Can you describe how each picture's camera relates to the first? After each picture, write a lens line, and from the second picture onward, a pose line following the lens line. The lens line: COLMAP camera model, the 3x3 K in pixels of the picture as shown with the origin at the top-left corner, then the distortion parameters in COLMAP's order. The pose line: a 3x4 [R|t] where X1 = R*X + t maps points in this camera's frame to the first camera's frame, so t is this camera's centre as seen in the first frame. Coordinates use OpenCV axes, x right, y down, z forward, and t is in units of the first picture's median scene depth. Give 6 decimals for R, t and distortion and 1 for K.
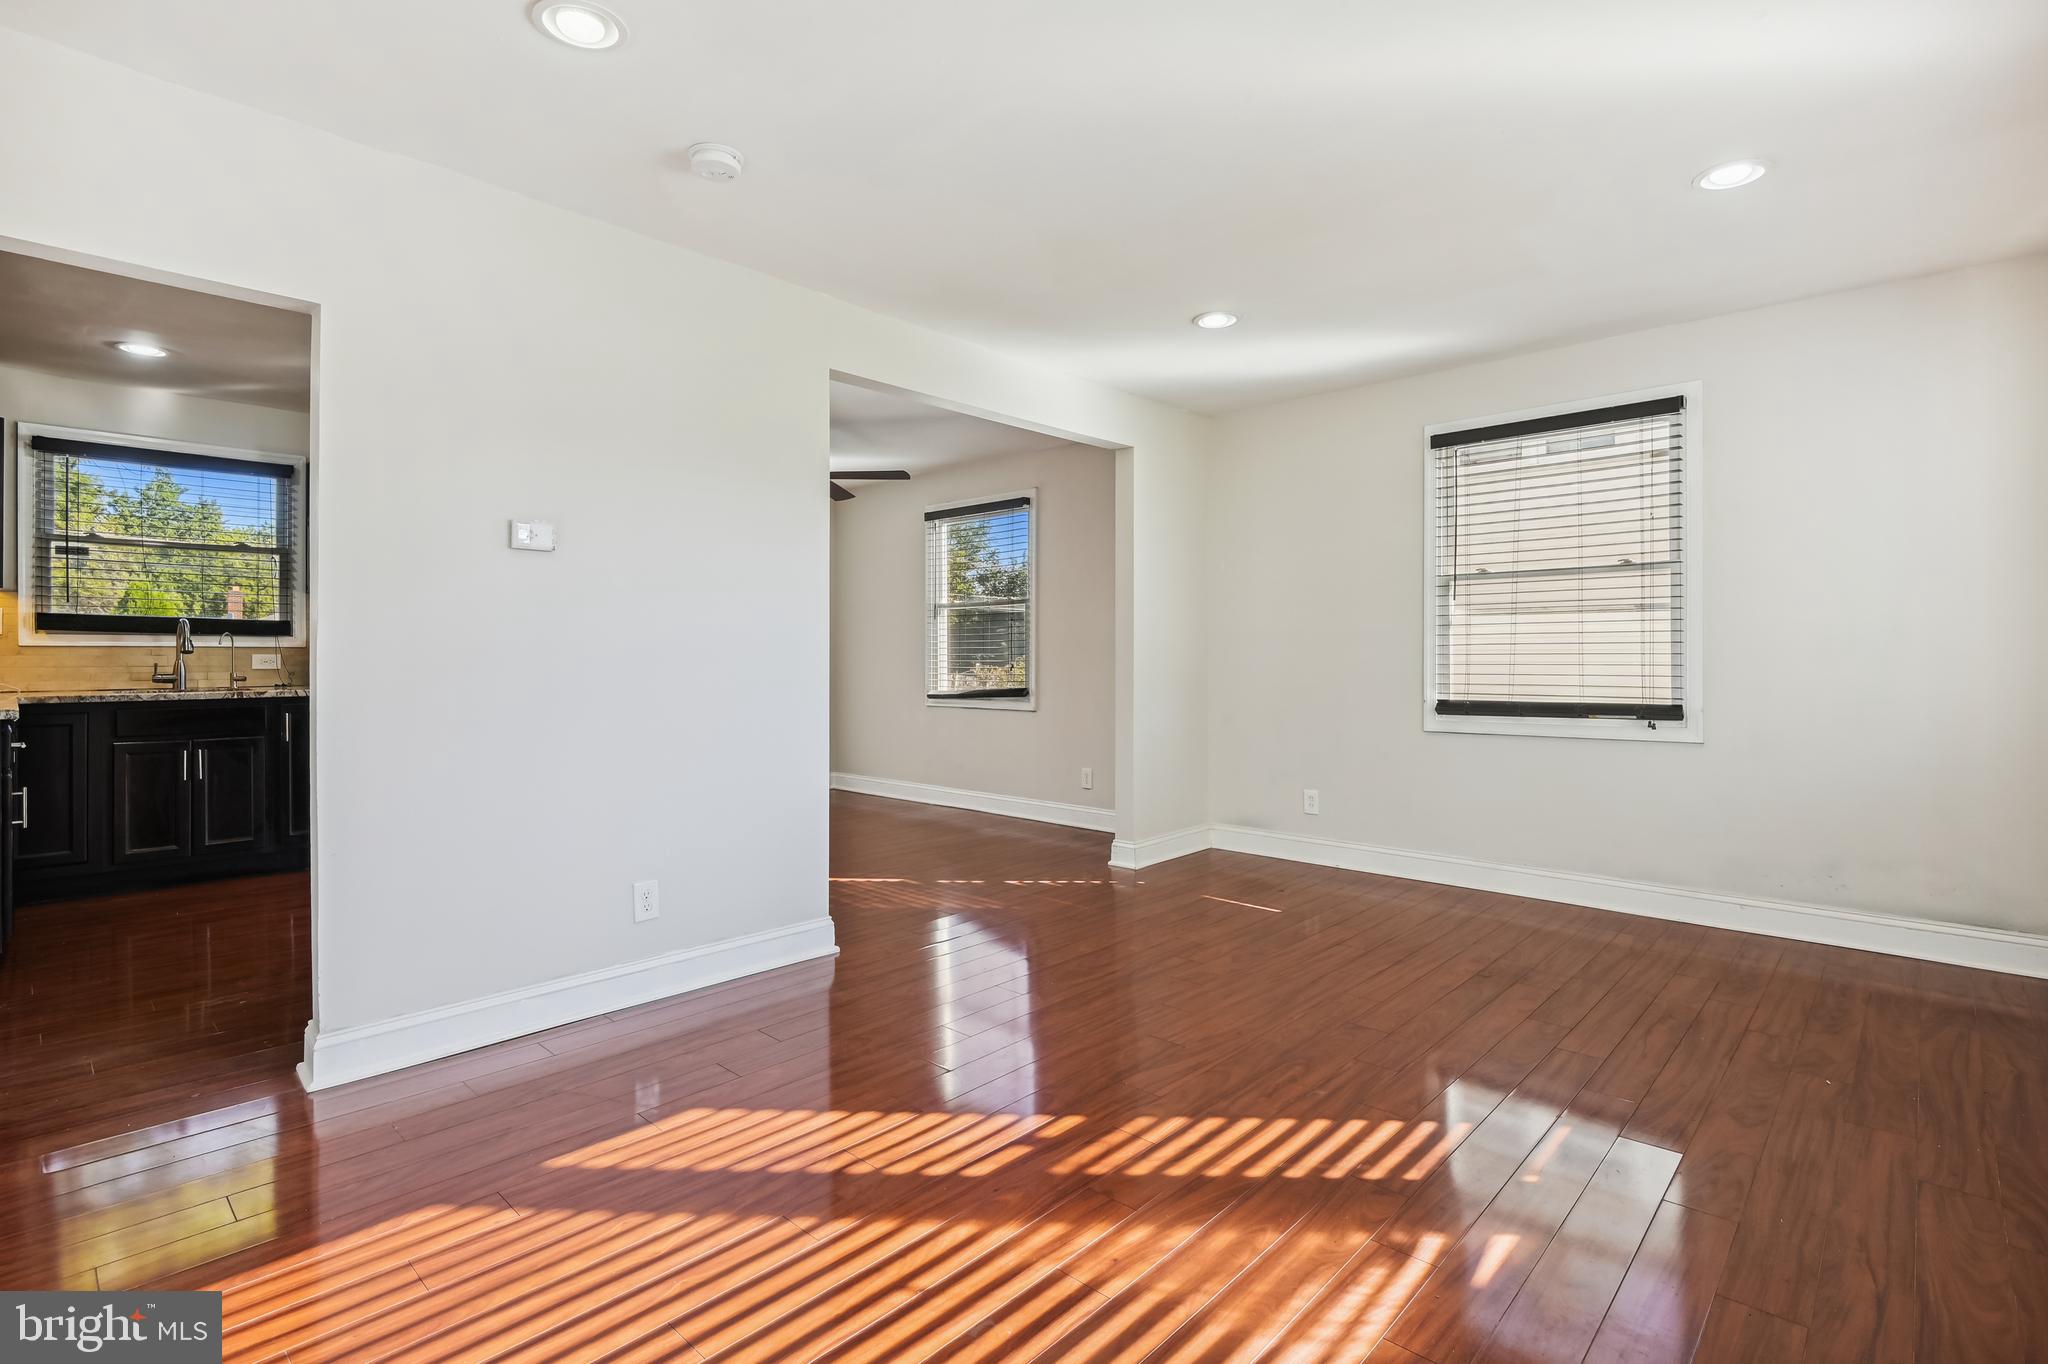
lens RADIAL K [[949.2, 0, 1017.4], [0, 949.2, 665.8], [0, 0, 1]] dist [-0.004403, -0.002630]
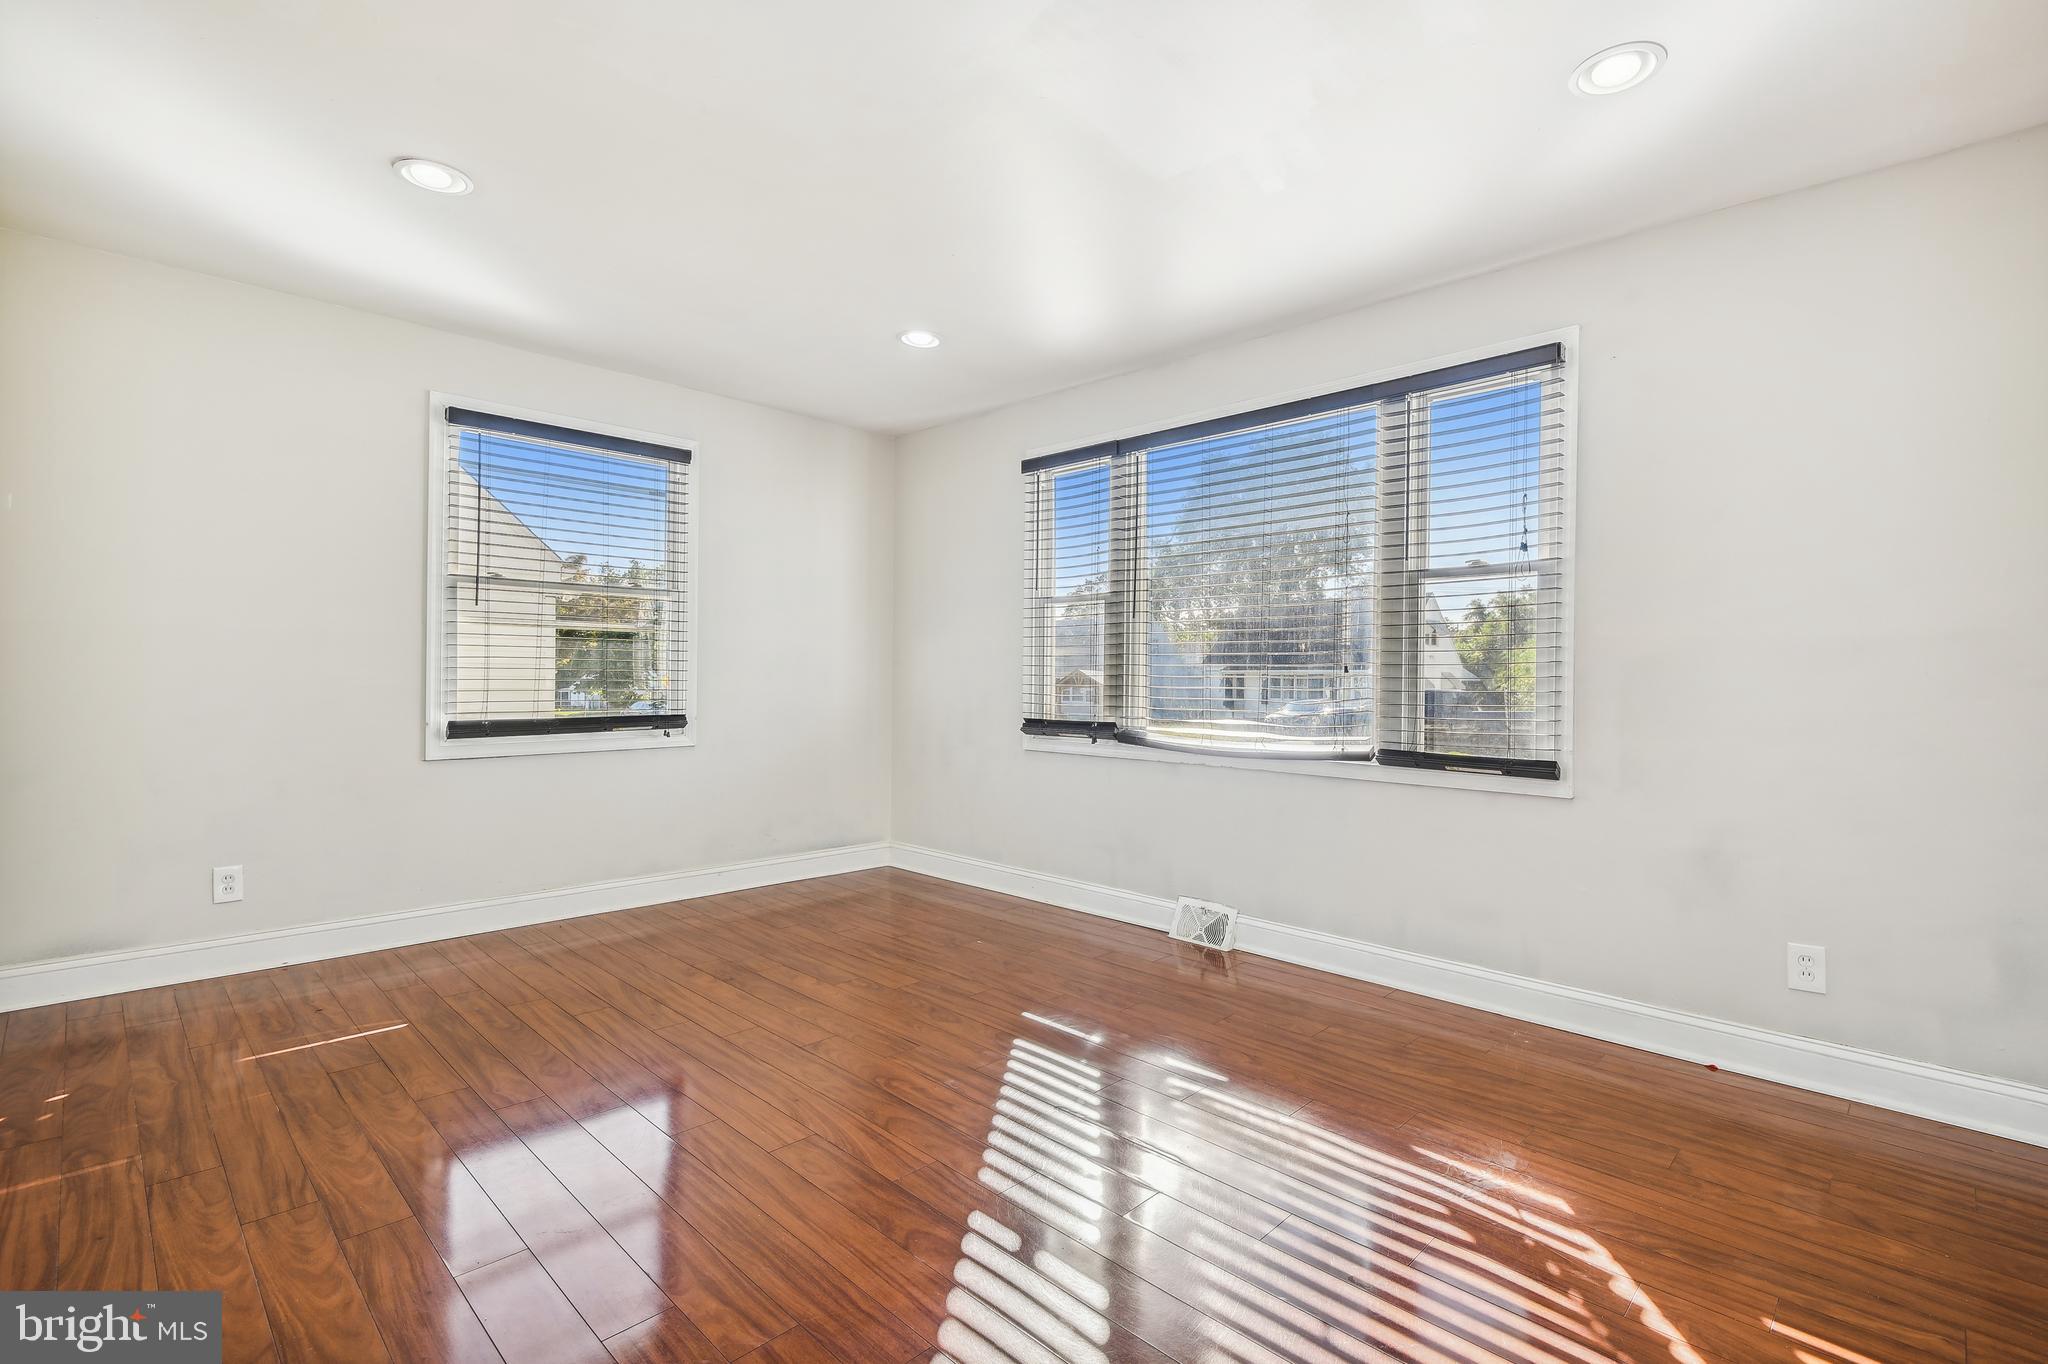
lens RADIAL K [[949.2, 0, 1035.8], [0, 949.2, 675.4], [0, 0, 1]] dist [-0.004403, -0.002630]
pose [[0.013824, 0.004807, 0.999893, -0.623659], [0.002969, 0.999984, -0.004849, 0.000713], [-0.999900, 0.003036, 0.013809, 0.746594]]
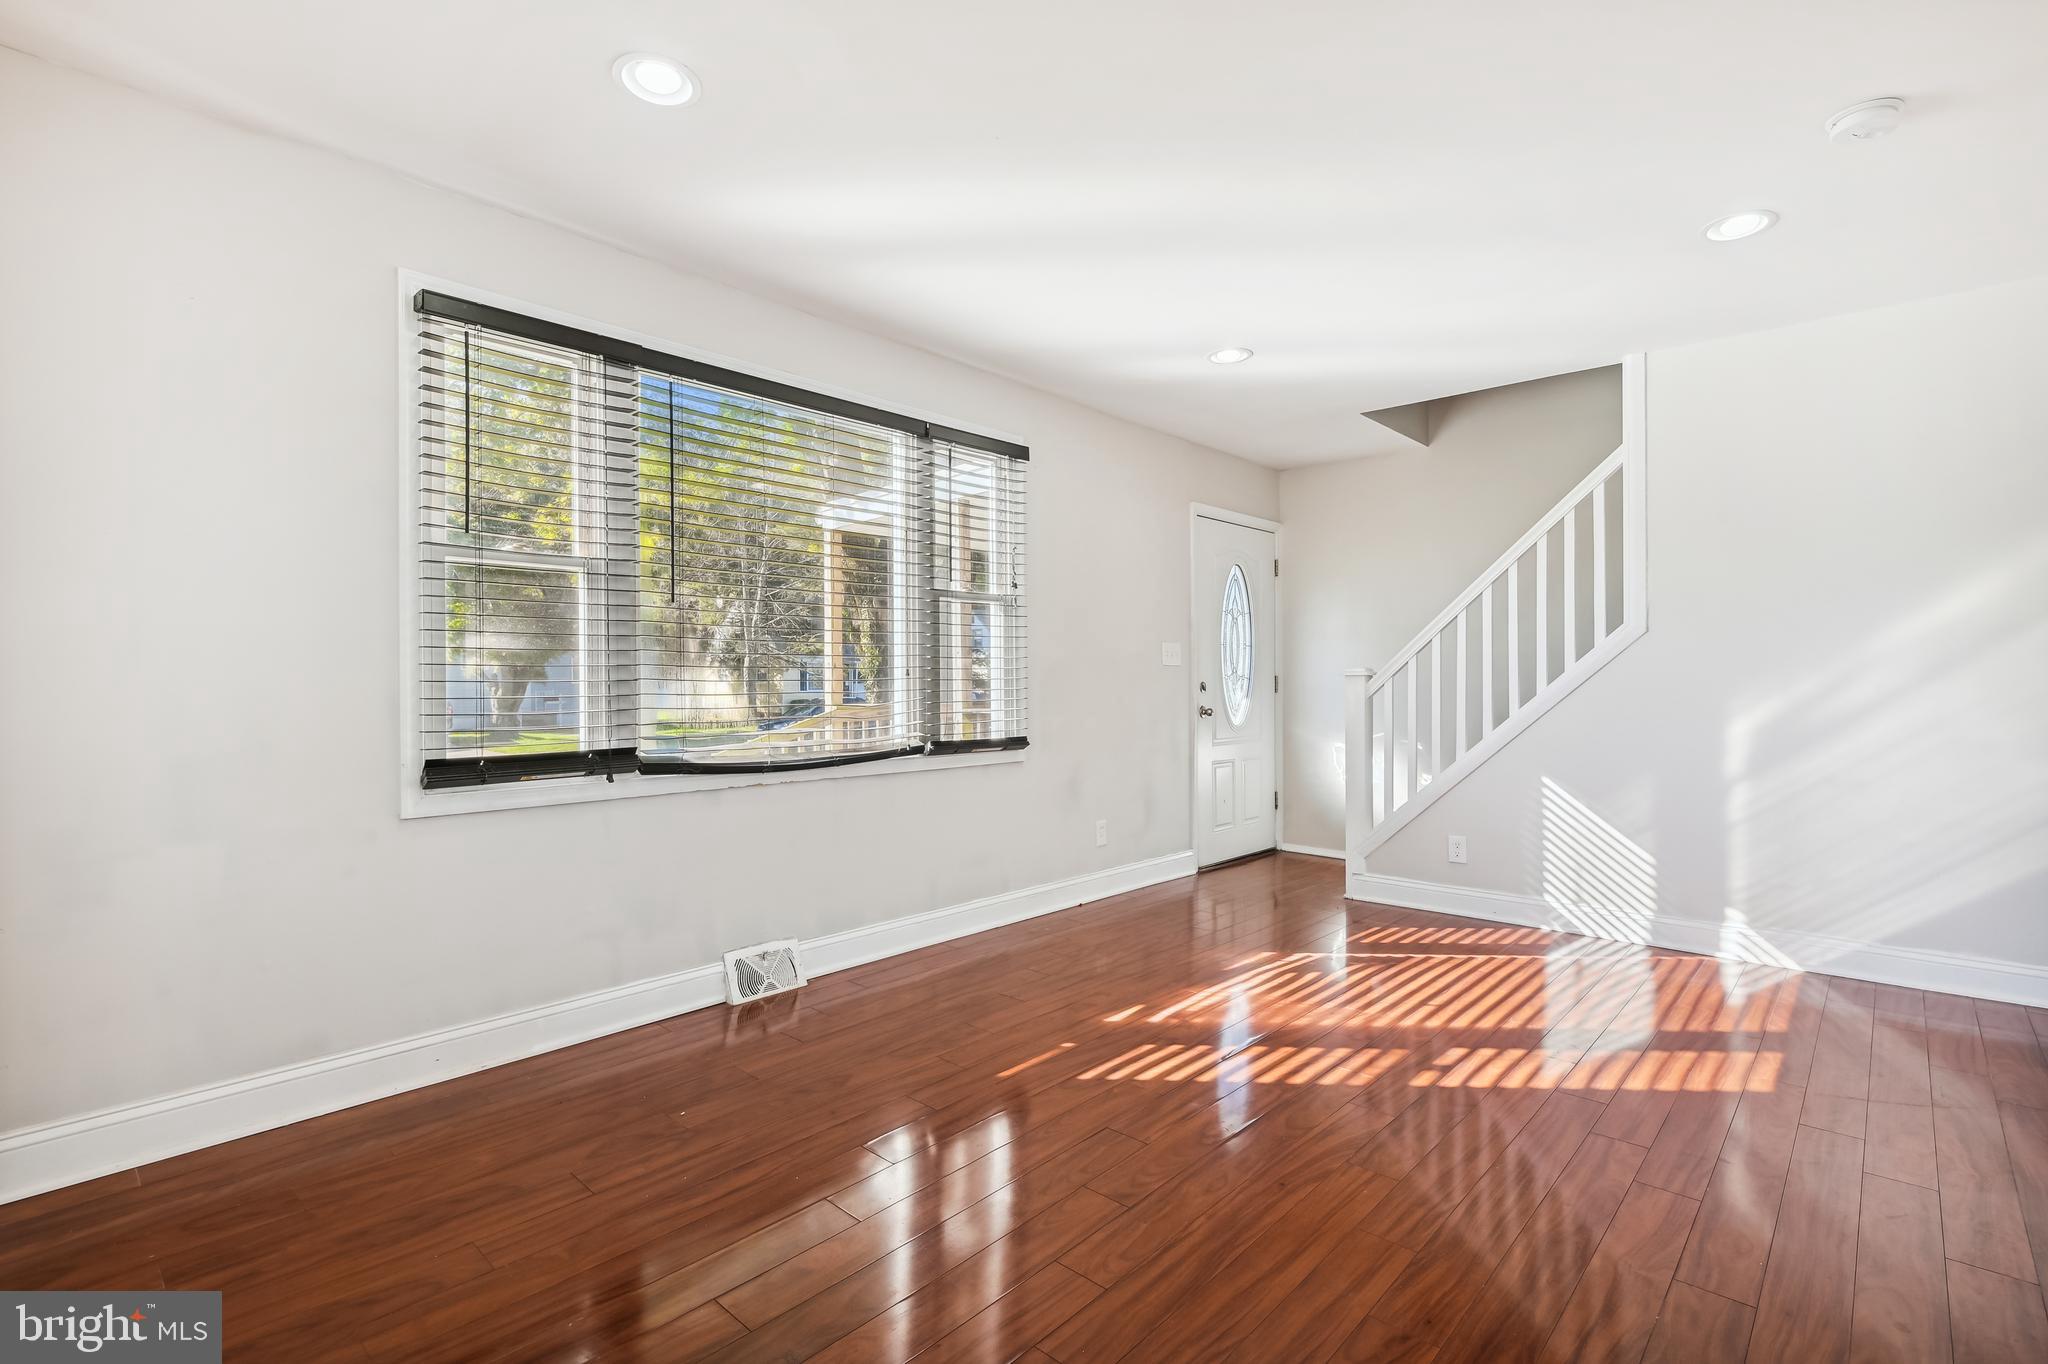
lens RADIAL K [[949.2, 0, 1044.9], [0, 949.2, 687.2], [0, 0, 1]] dist [-0.004403, -0.002630]
pose [[-0.999424, 0.004114, -0.033684, 0.435178], [0.003289, 0.999694, 0.024505, -0.023347], [0.033775, 0.024380, -0.999132, 1.689675]]
